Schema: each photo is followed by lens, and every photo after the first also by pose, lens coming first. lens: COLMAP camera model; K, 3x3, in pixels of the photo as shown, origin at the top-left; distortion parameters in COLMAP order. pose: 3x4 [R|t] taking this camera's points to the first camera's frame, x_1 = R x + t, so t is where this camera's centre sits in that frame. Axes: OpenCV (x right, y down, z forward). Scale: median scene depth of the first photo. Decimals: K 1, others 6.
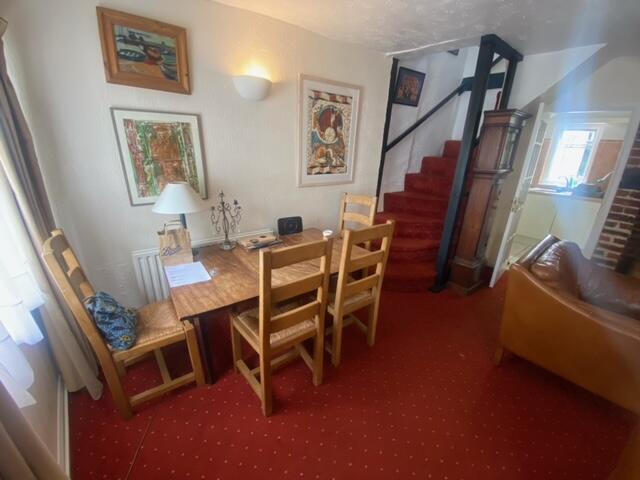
lens RADIAL K [[264.2, 0, 320.0], [0, 264.2, 240.0], [0, 0, 1]] dist [0.020306, -0.022178]
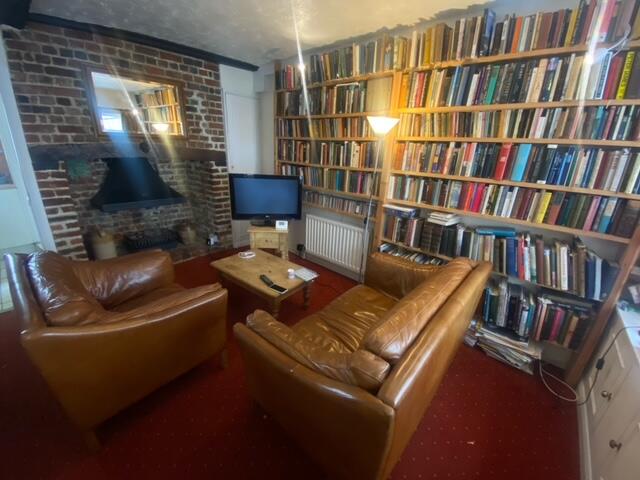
lens RADIAL K [[264.2, 0, 320.0], [0, 264.2, 240.0], [0, 0, 1]] dist [0.020306, -0.022178]
pose [[-0.172466, -0.381840, 0.907994, 0.111070], [0.278093, 0.865432, 0.416763, -0.097228], [-0.944944, 0.324384, -0.043070, 0.218133]]
